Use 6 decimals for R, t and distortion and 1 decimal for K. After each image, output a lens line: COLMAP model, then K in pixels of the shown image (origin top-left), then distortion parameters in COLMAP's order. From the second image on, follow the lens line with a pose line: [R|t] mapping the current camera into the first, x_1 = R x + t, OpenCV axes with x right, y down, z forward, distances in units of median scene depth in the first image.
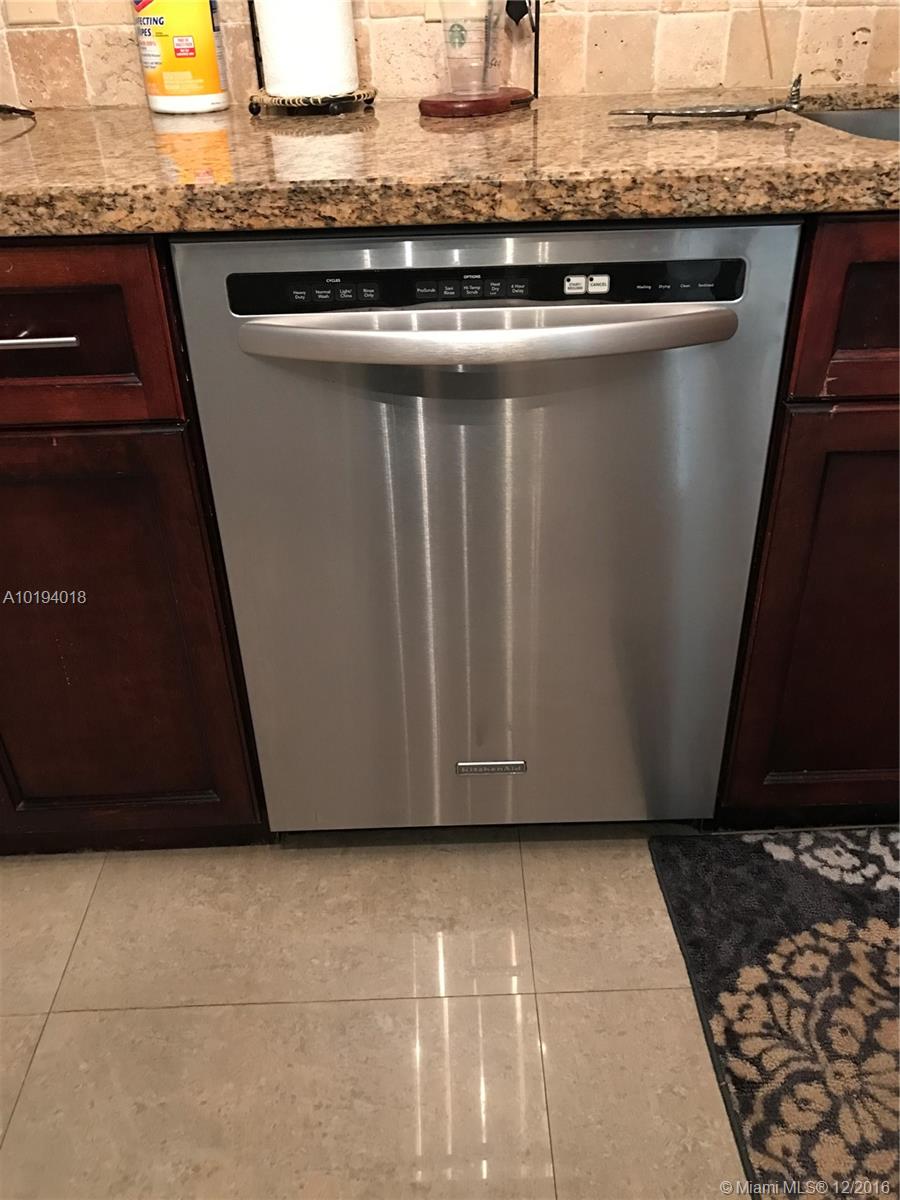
lens RADIAL K [[986.6, 0, 455.7], [0, 986.6, 589.6], [0, 0, 1]] dist [0.027373, -0.038144]
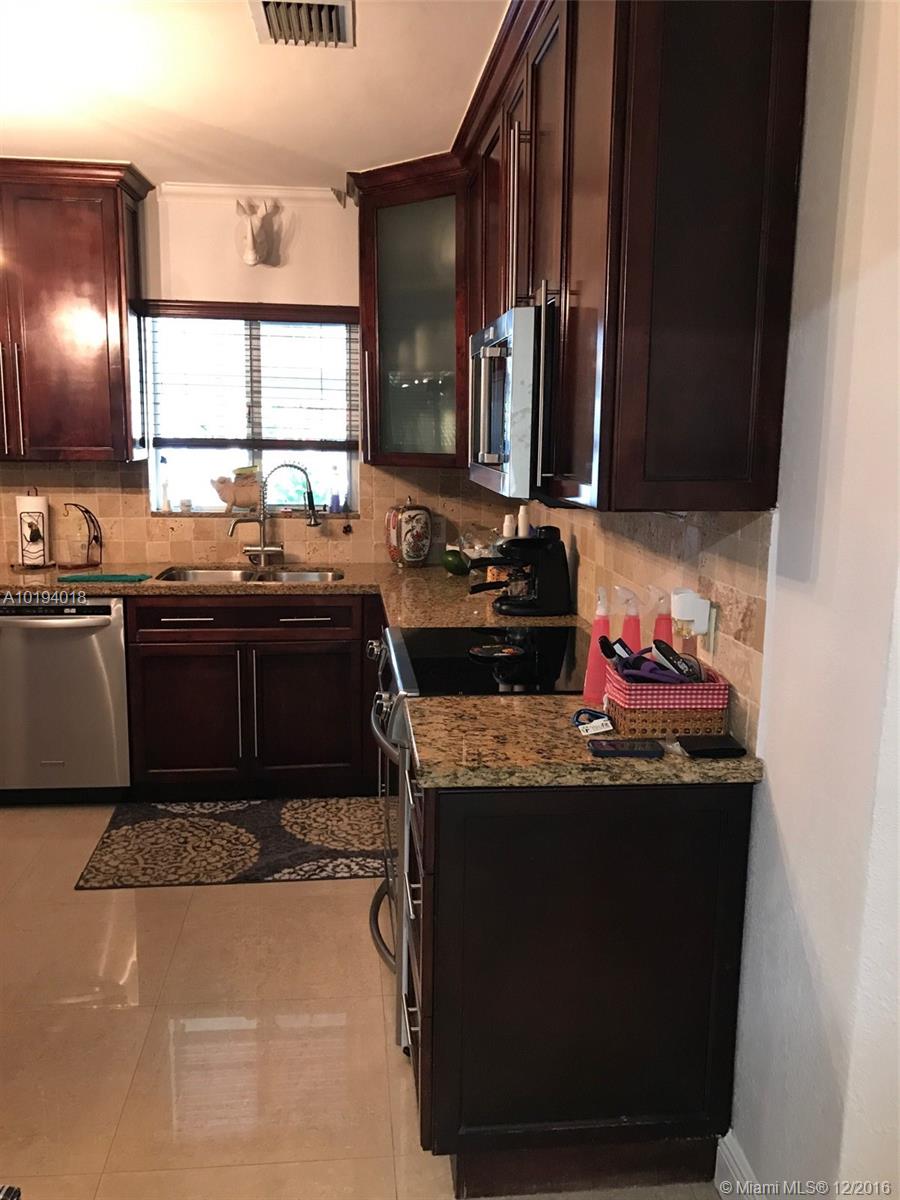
lens RADIAL K [[986.6, 0, 443.2], [0, 986.6, 600.3], [0, 0, 1]] dist [0.027373, -0.038144]
pose [[0.996672, 0.026853, 0.076972, 1.211288], [0.004279, 0.925661, -0.378329, 1.070996], [-0.081409, 0.377399, 0.922465, -2.581783]]
